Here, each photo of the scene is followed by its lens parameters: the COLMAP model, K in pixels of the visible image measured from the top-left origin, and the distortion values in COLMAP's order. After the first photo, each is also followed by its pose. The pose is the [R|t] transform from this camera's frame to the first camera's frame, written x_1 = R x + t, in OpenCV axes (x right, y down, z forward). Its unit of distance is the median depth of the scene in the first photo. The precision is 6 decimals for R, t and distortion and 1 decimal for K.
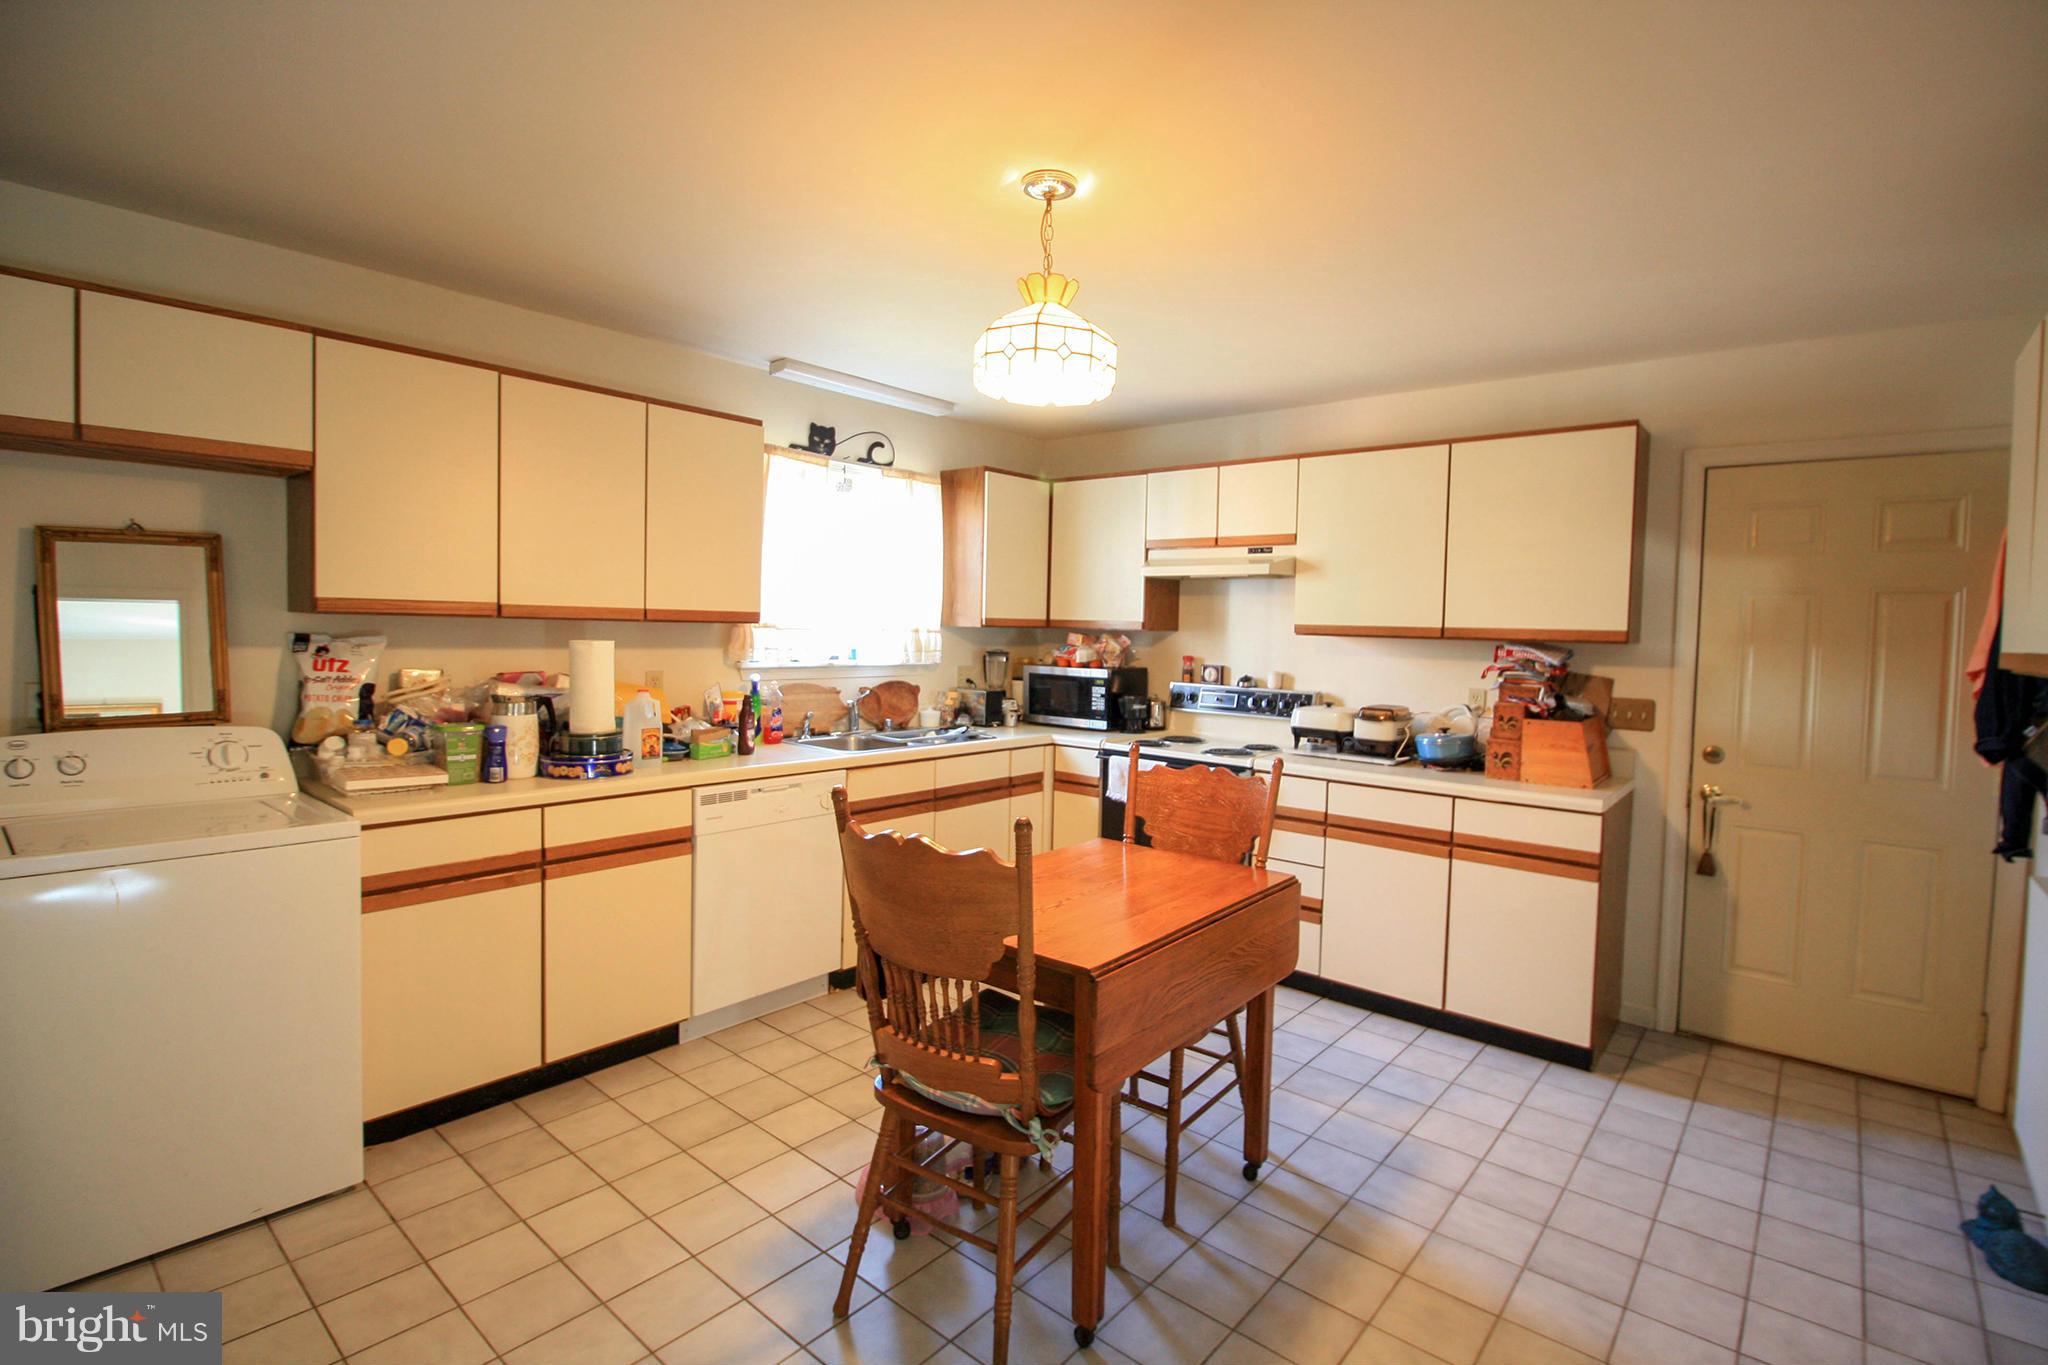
lens RADIAL K [[951.4, 0, 1053.7], [0, 951.4, 657.9], [0, 0, 1]] dist [0.000457, -0.013514]
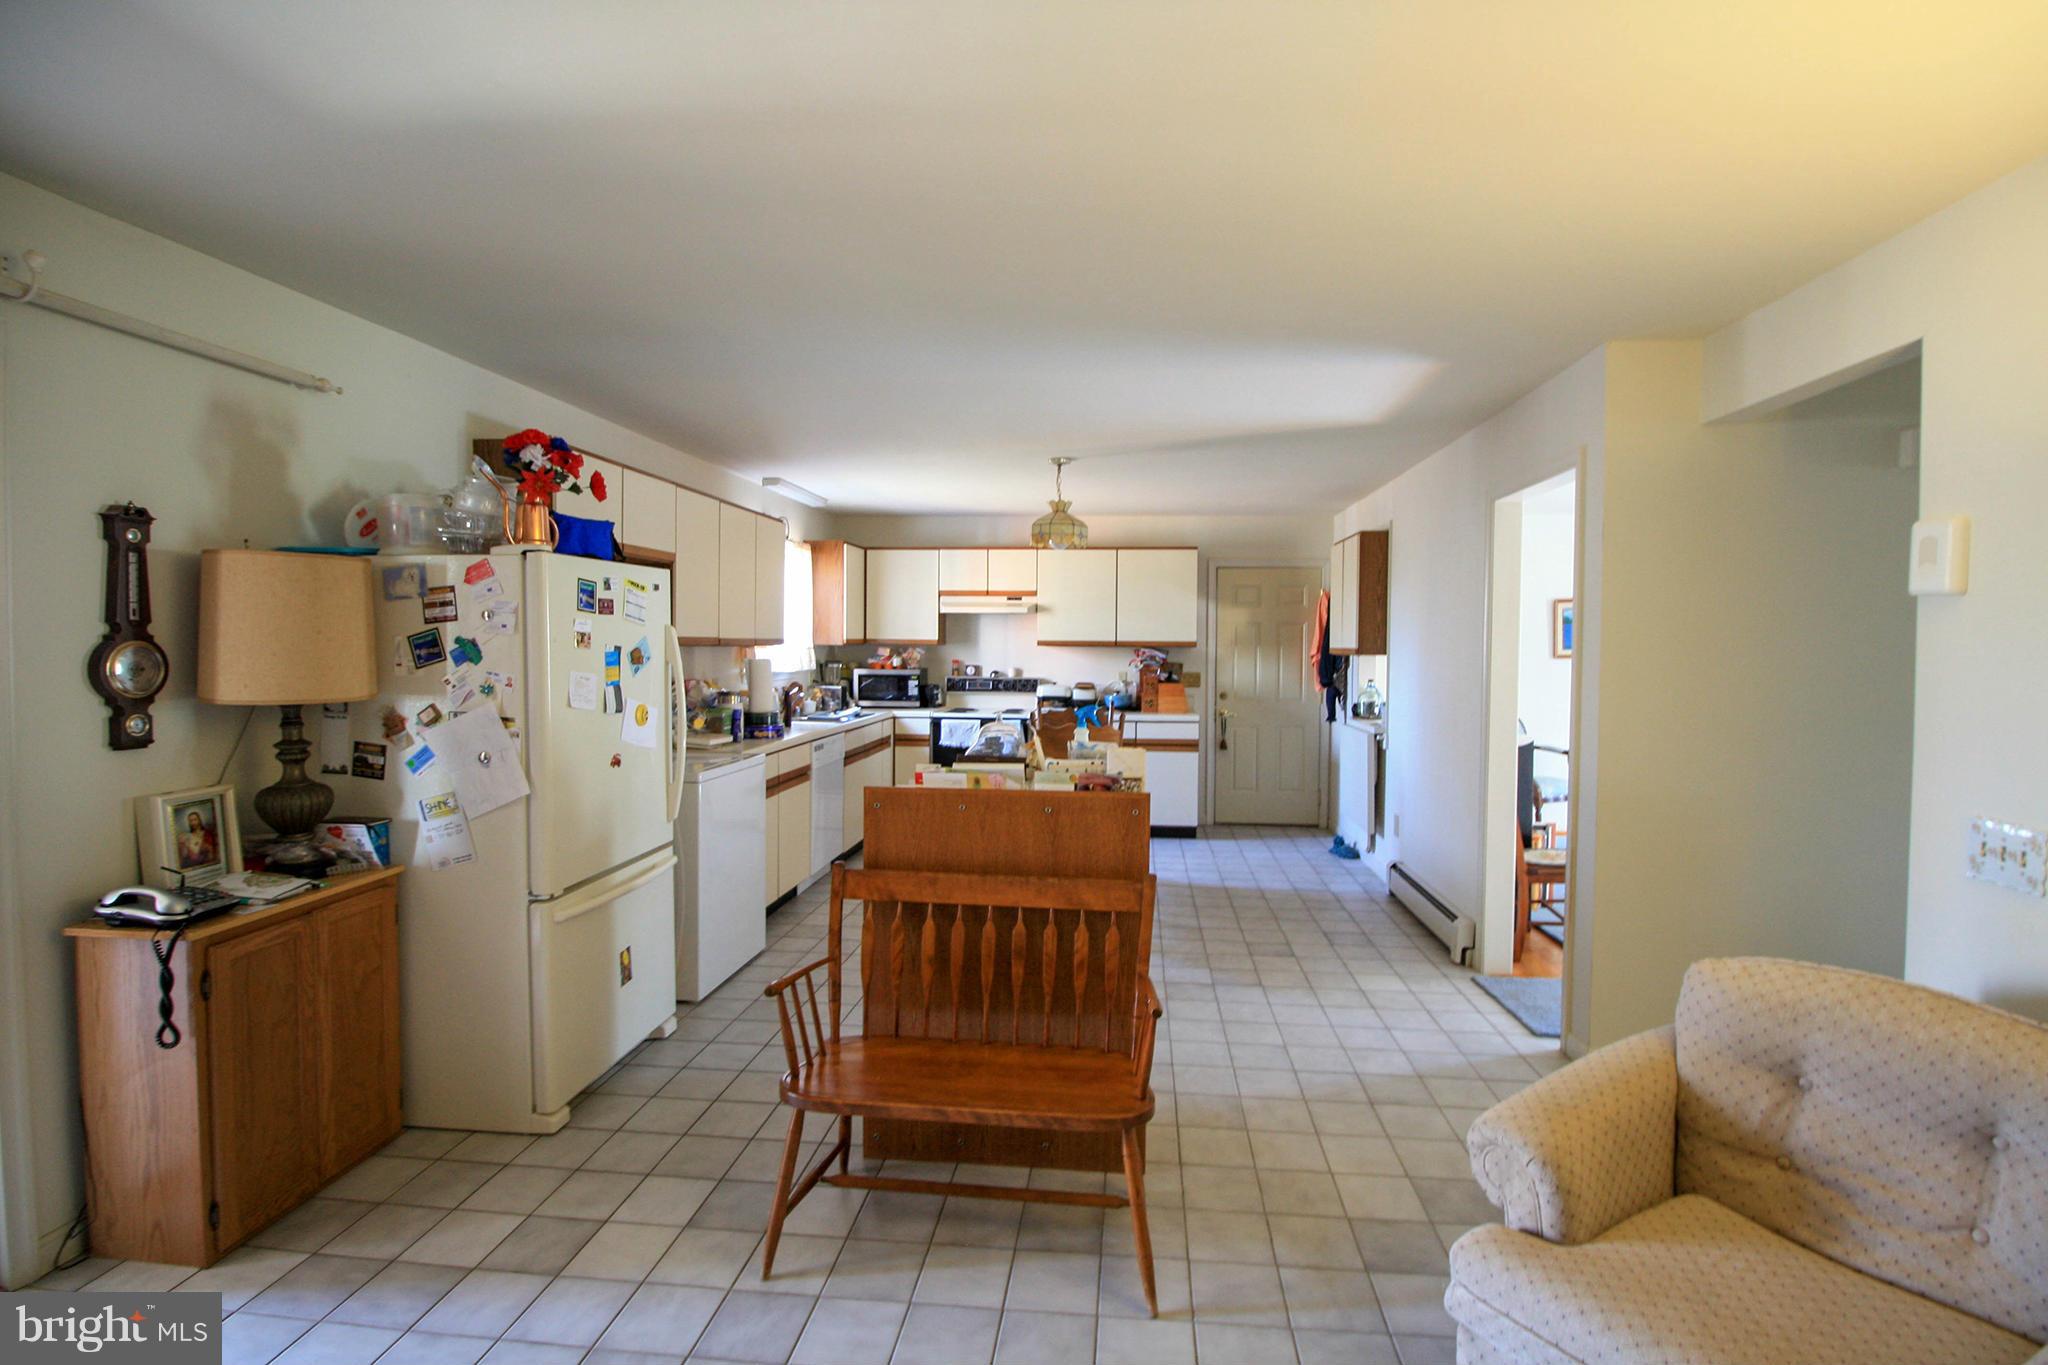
lens RADIAL K [[951.4, 0, 1053.7], [0, 951.4, 657.9], [0, 0, 1]] dist [0.000457, -0.013514]
pose [[0.820624, -0.029248, 0.570719, -0.764048], [0.032203, 0.999469, 0.004917, -0.009210], [-0.570560, 0.014344, 0.821130, -0.515952]]
